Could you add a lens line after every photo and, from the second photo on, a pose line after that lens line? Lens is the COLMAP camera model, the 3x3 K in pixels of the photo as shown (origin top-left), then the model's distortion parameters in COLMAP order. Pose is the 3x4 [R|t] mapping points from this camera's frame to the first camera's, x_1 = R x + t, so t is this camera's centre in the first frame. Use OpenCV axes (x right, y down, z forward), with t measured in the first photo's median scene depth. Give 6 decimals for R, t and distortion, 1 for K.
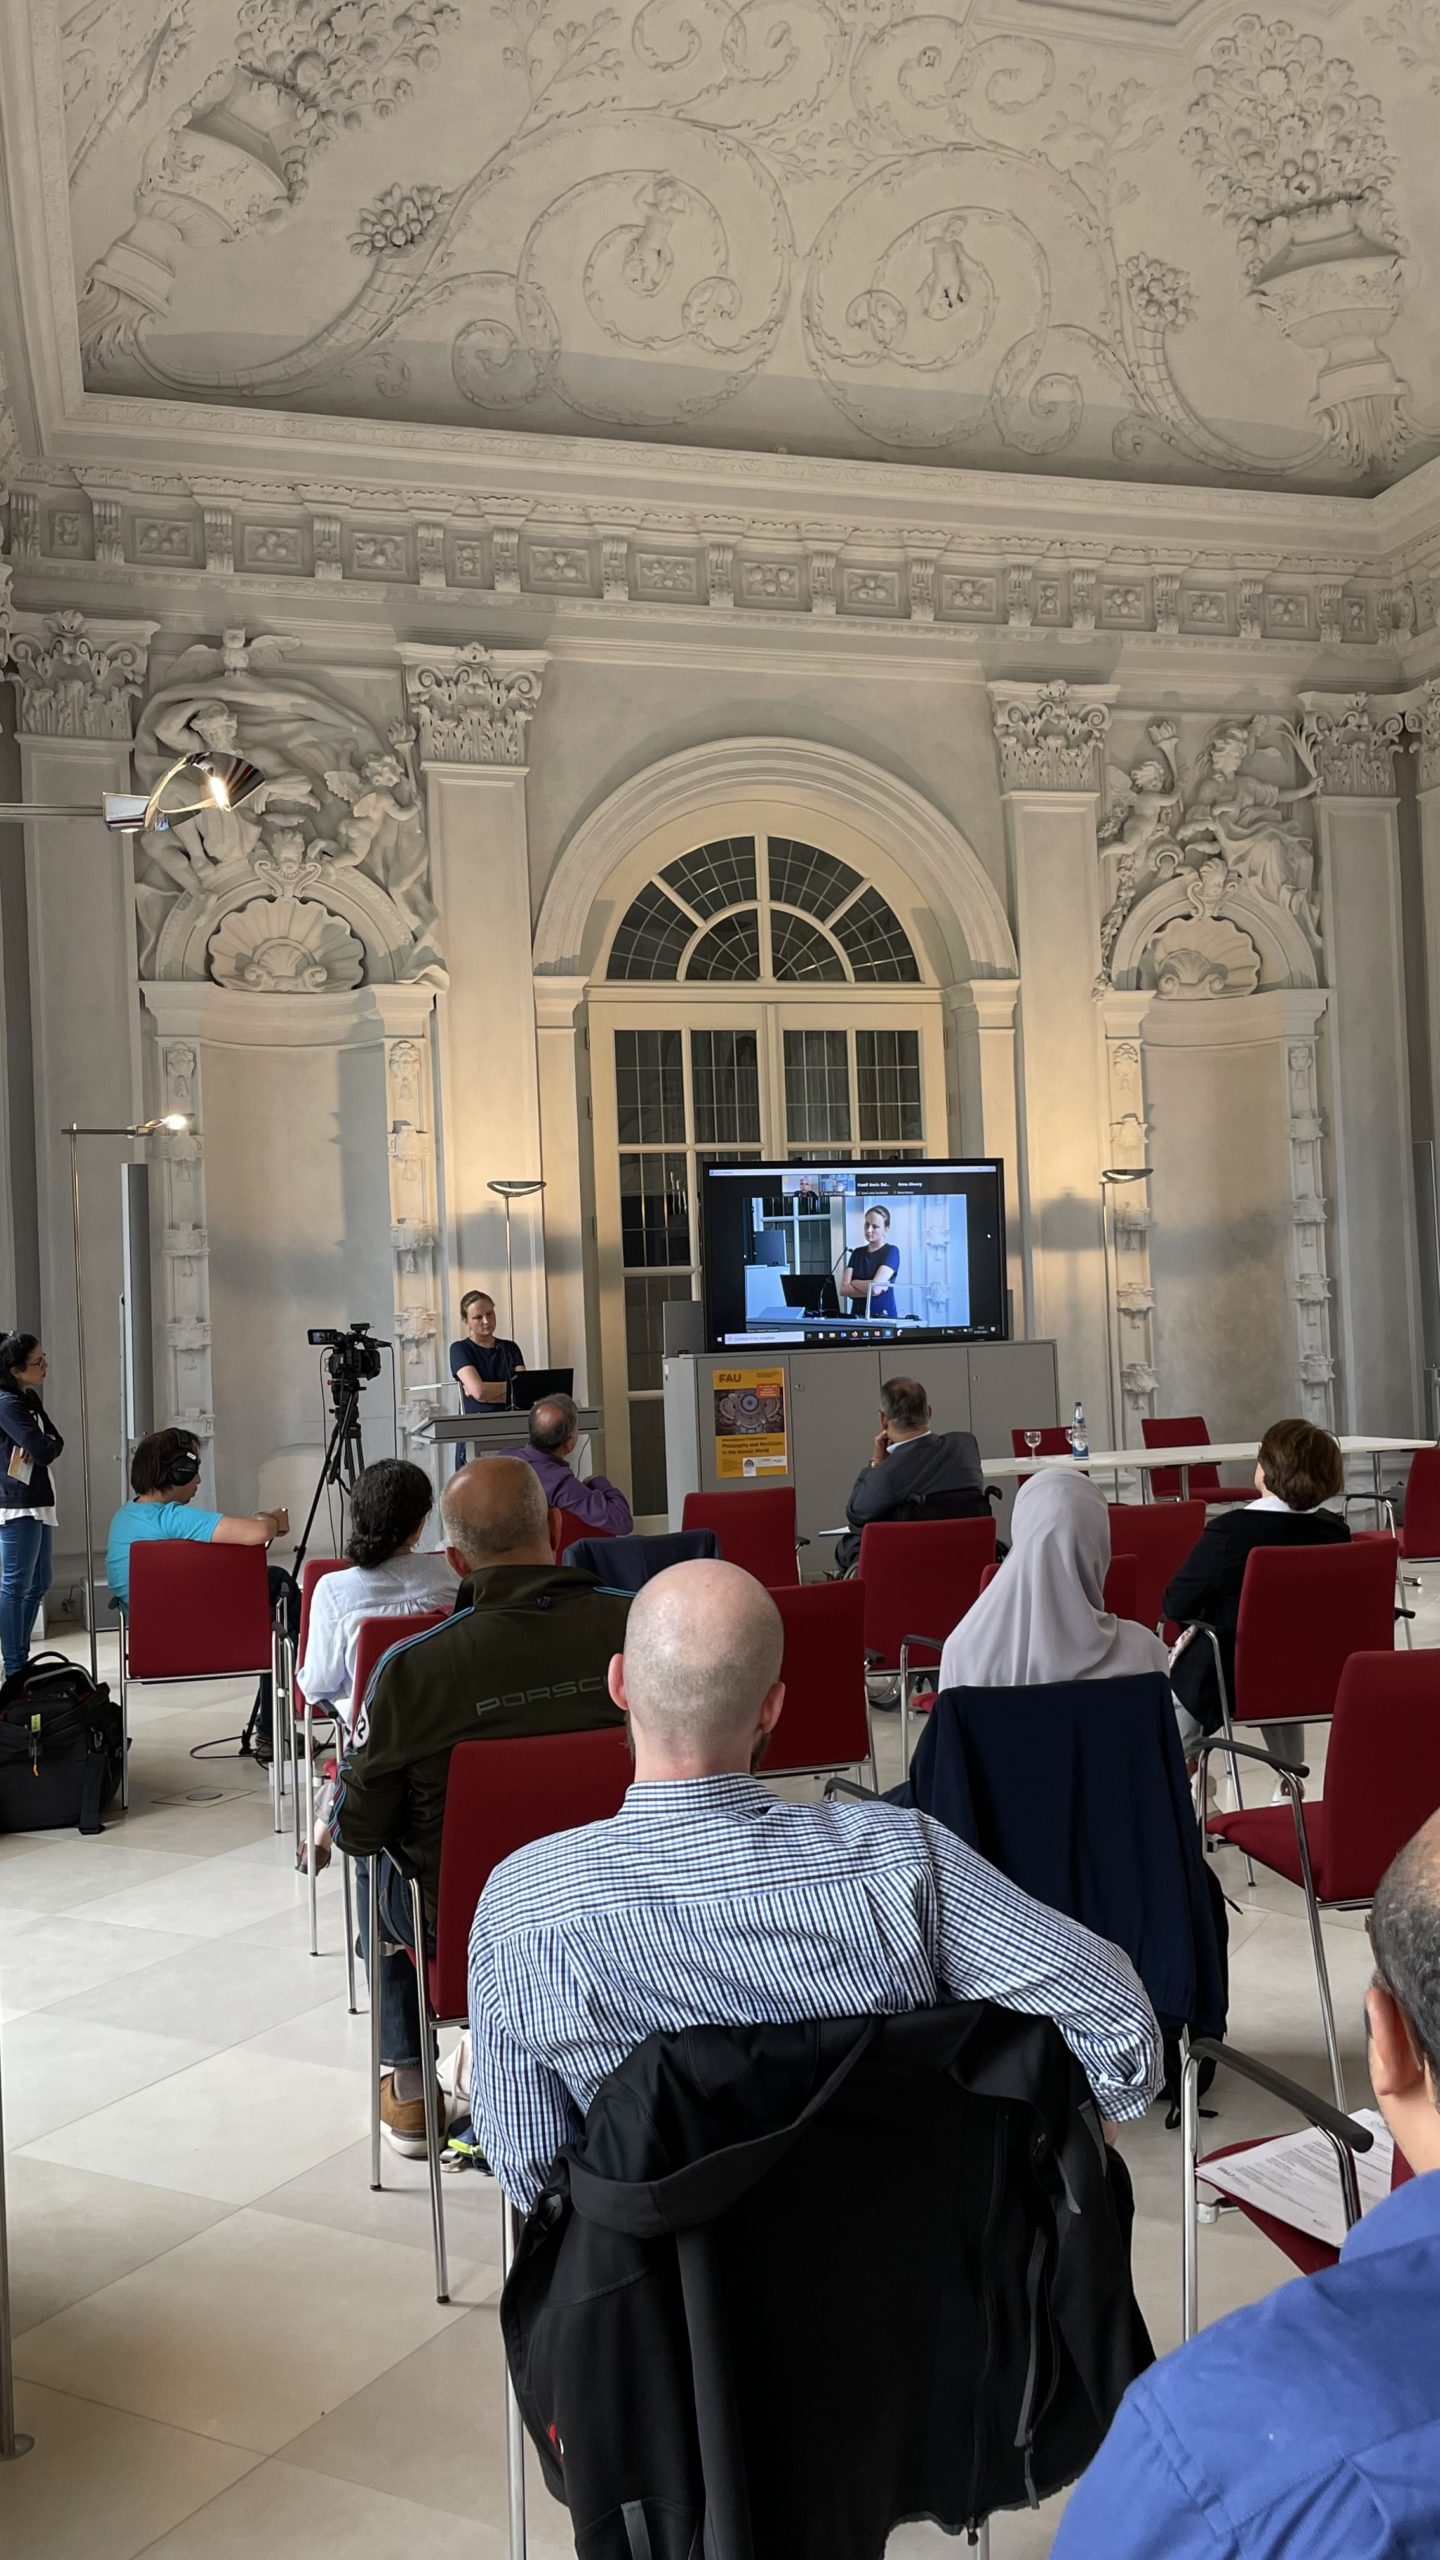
lens RADIAL K [[2022.7, 0, 722.3], [0, 2022.7, 1289.9], [0, 0, 1]] dist [0.077817, -0.115073]
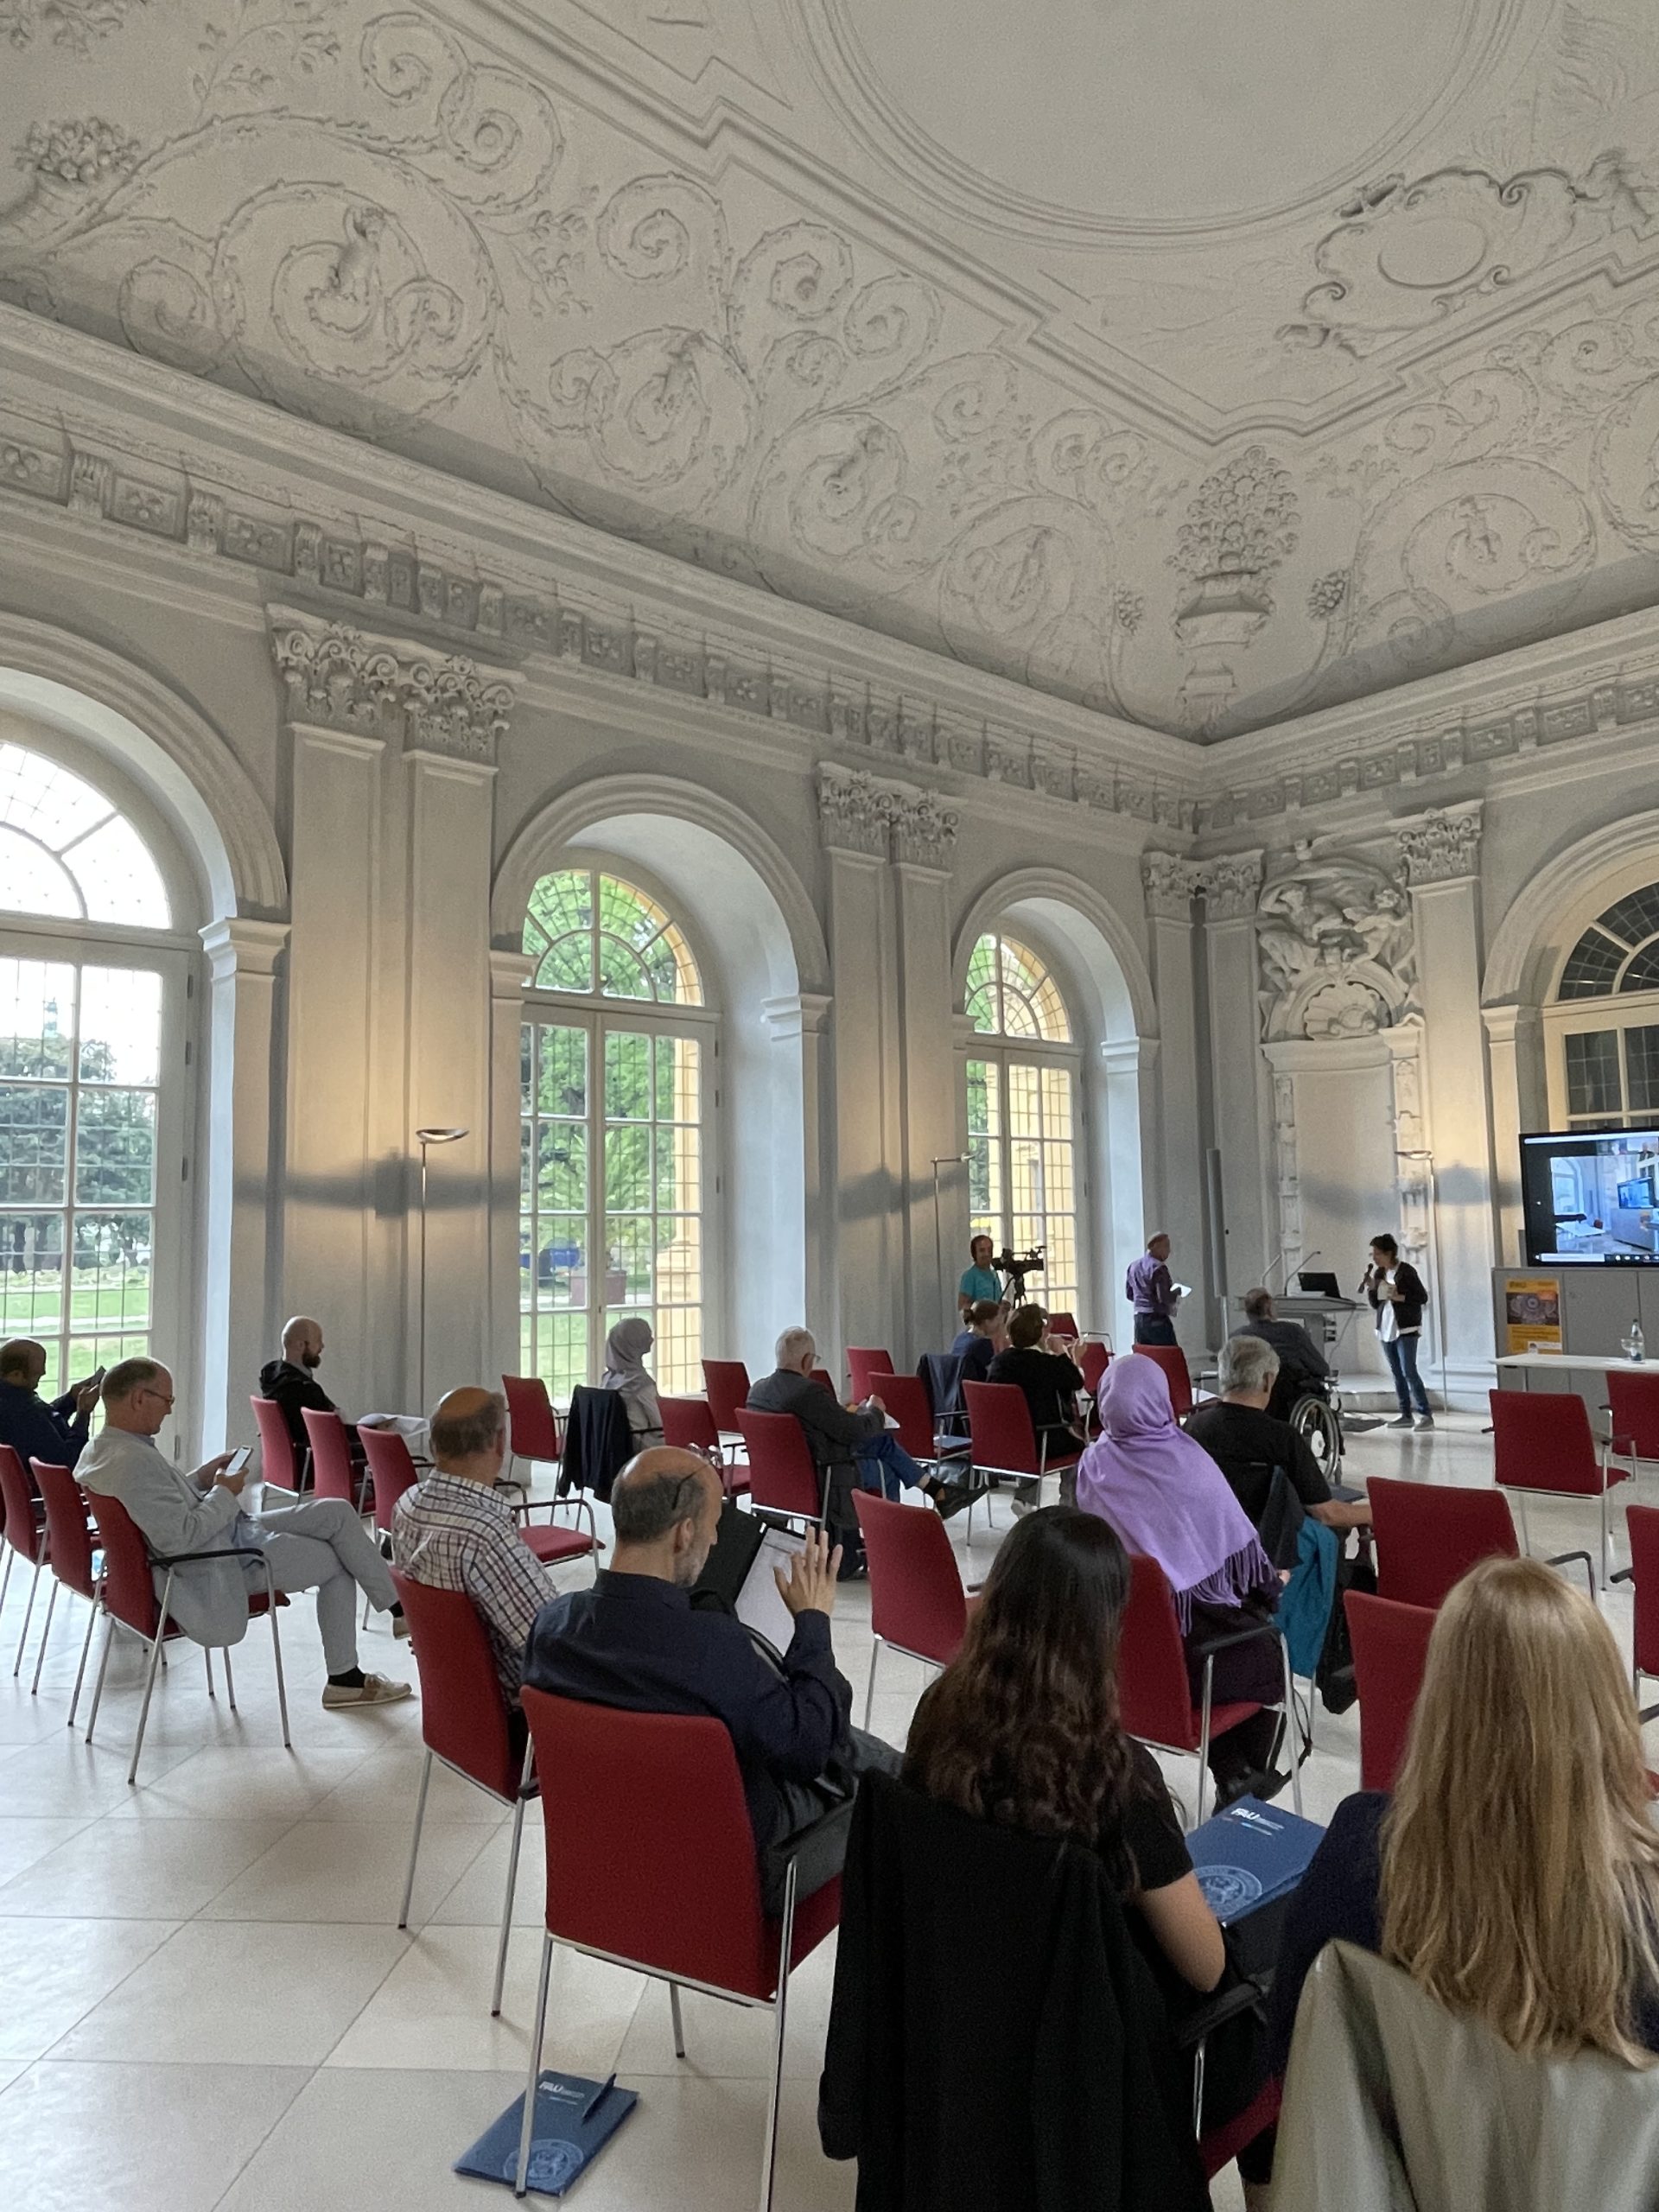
lens RADIAL K [[1412.3, 0, 840.5], [0, 1412.3, 1104.5], [0, 0, 1]] dist [-0.001609, -0.000791]
pose [[0.432993, -0.053220, -0.899825, 0.649487], [0.013120, 0.998522, -0.052744, -0.034956], [0.901302, 0.011032, 0.433051, 0.112789]]
